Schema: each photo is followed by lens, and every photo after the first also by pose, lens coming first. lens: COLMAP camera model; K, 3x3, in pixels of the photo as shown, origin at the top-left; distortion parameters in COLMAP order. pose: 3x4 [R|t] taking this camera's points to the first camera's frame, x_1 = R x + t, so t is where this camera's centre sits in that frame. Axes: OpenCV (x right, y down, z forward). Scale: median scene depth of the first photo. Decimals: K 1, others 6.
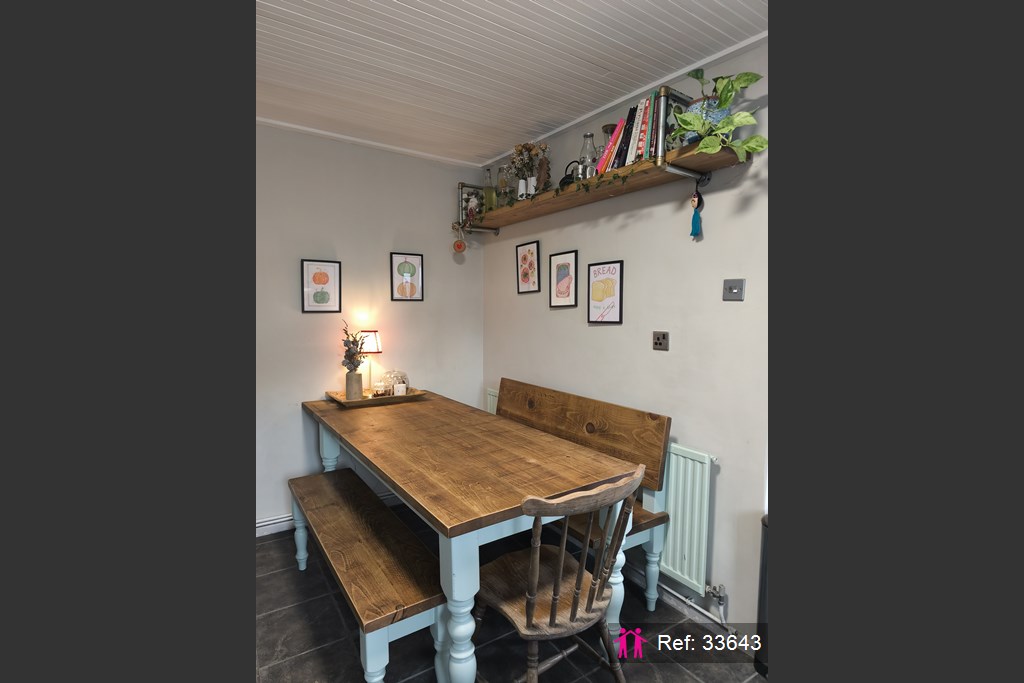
lens RADIAL K [[454.6, 0, 512.0], [0, 454.6, 341.5], [0, 0, 1]] dist [0.001534, -0.000137]
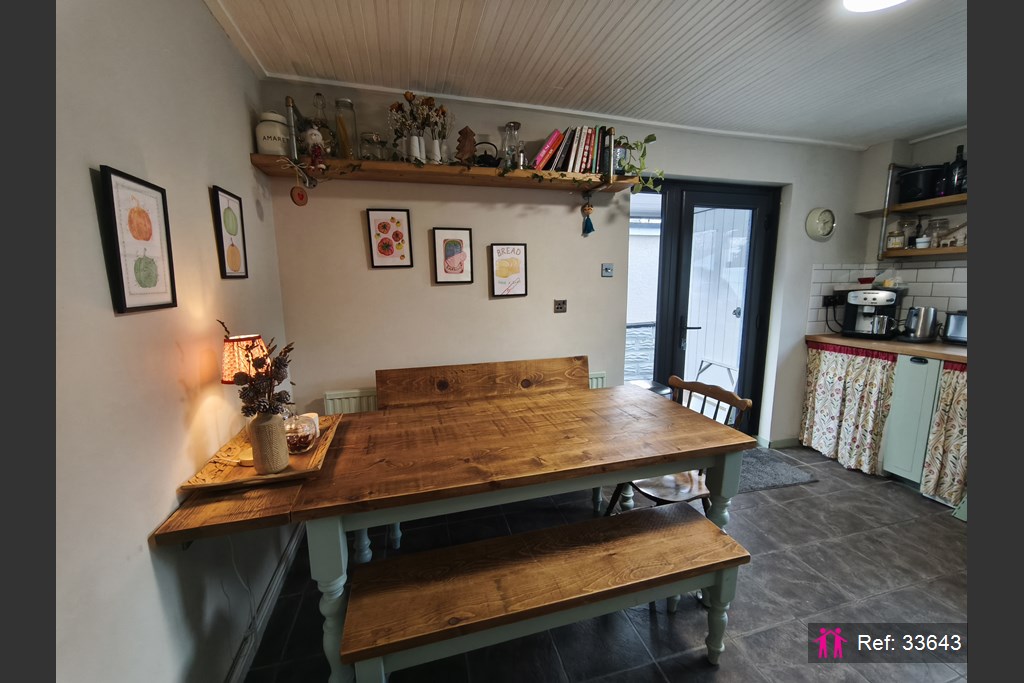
lens RADIAL K [[382.2, 0, 512.0], [0, 382.2, 341.5], [0, 0, 1]] dist [0.000660, -0.000266]
pose [[0.325604, -0.164834, 0.931027, -0.734410], [0.081028, 0.985929, 0.146217, -0.068366], [-0.942028, 0.027830, 0.334378, 0.661725]]
